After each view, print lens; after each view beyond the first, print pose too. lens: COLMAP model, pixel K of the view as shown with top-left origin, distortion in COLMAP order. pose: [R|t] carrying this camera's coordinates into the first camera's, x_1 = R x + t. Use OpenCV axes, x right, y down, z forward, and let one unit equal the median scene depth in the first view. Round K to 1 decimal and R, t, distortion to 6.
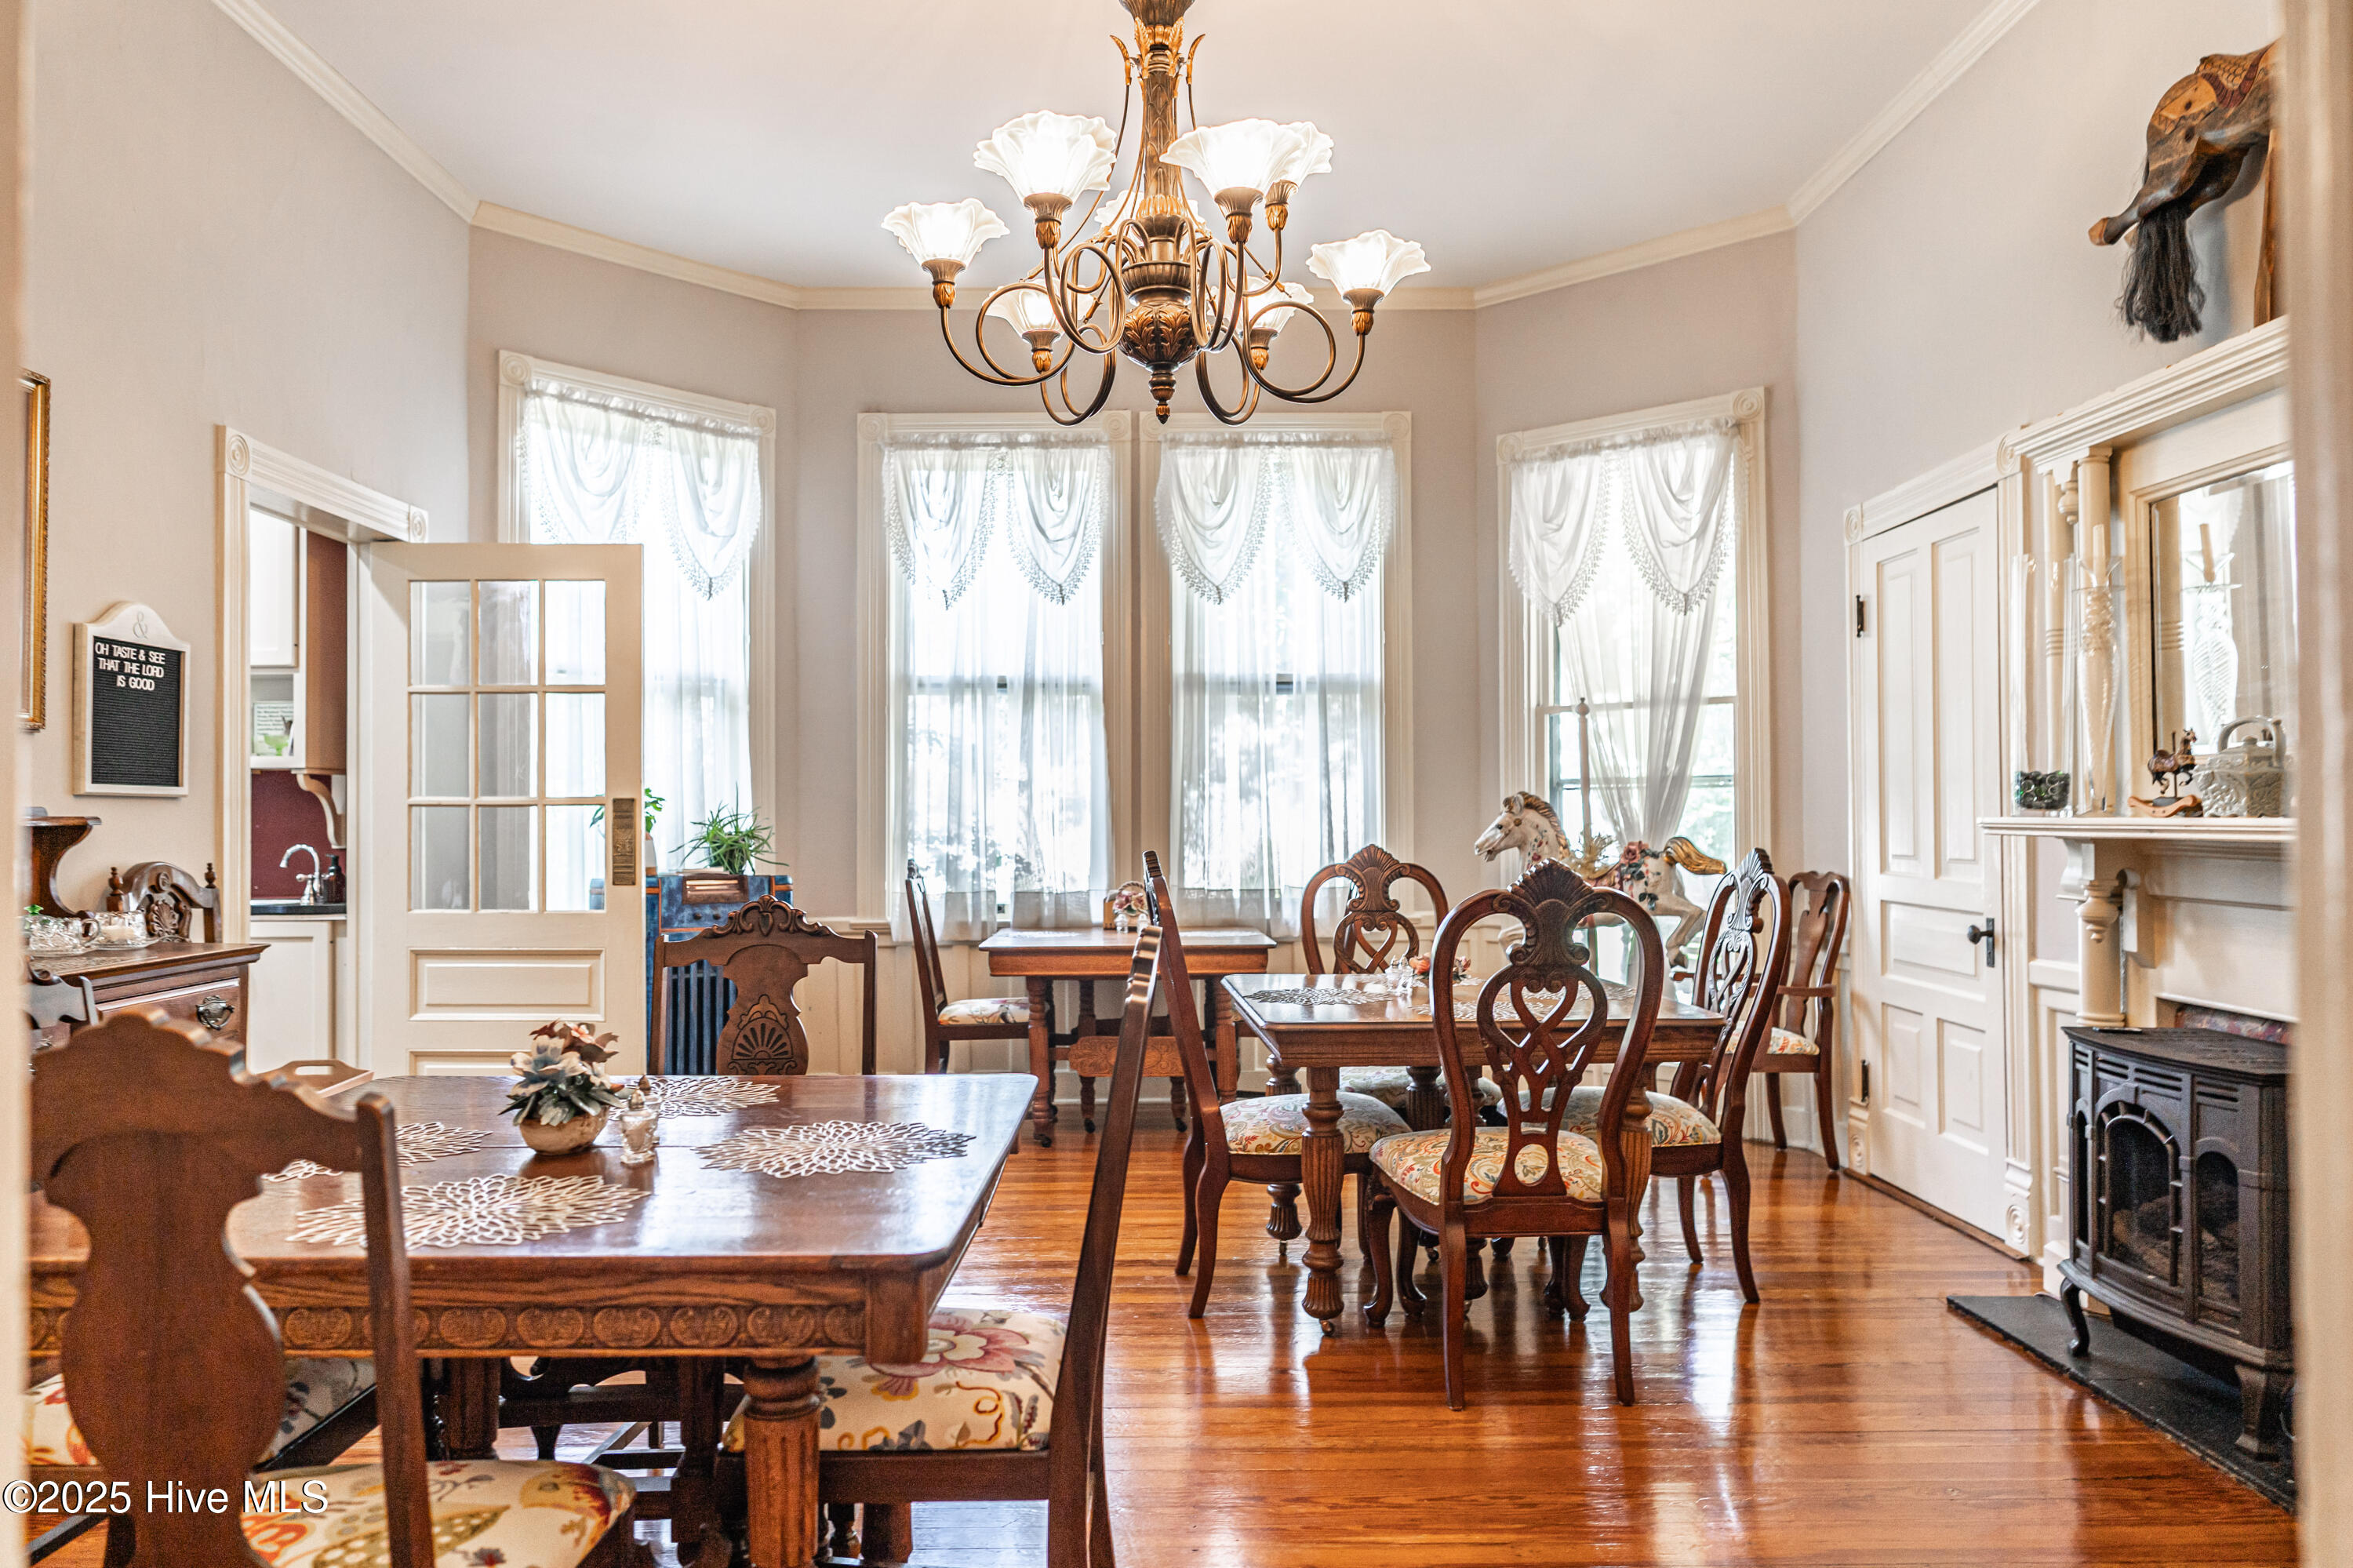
lens RADIAL K [[1555.9, 0, 1176.5], [0, 1555.9, 784.0], [0, 0, 1]] dist [-0.000983, 0.008330]
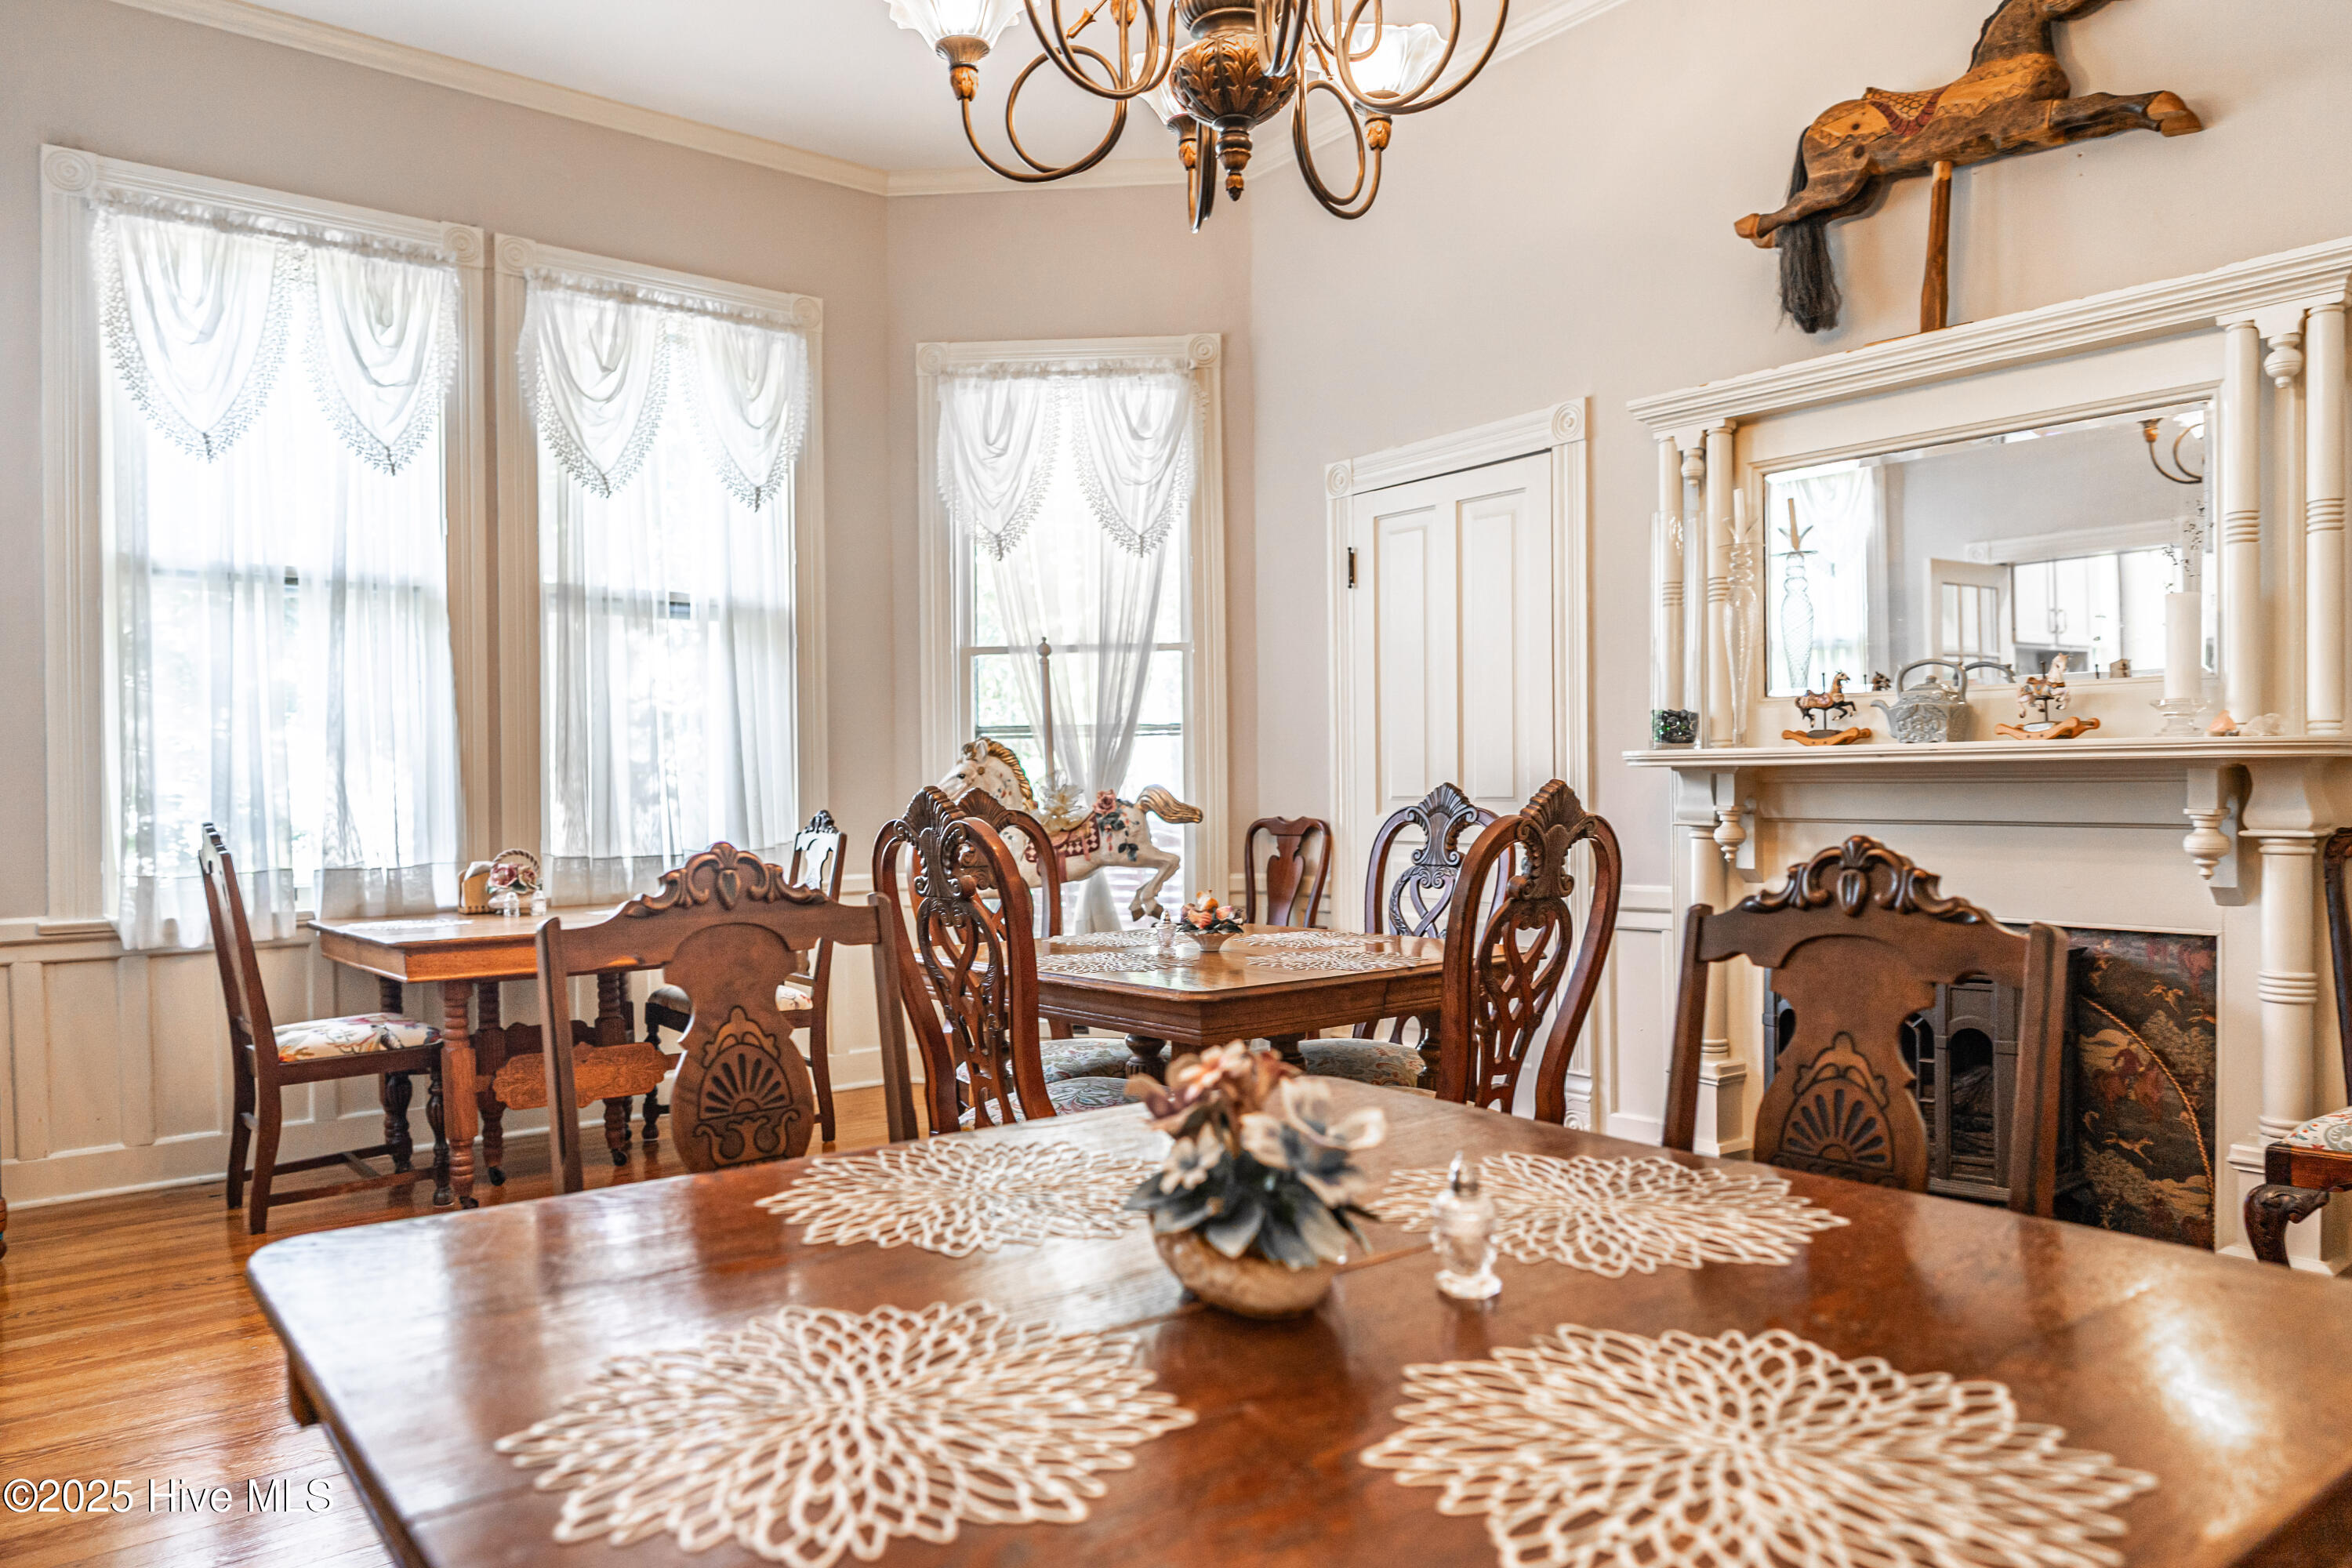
lens RADIAL K [[1561.3, 0, 1164.6], [0, 1561.3, 798.4], [0, 0, 1]] dist [-0.004651, 0.006414]
pose [[0.796753, -0.008643, 0.604244, -0.251707], [-0.005415, 0.999755, 0.021441, 0.020729], [-0.604281, -0.020355, 0.796511, 0.212328]]
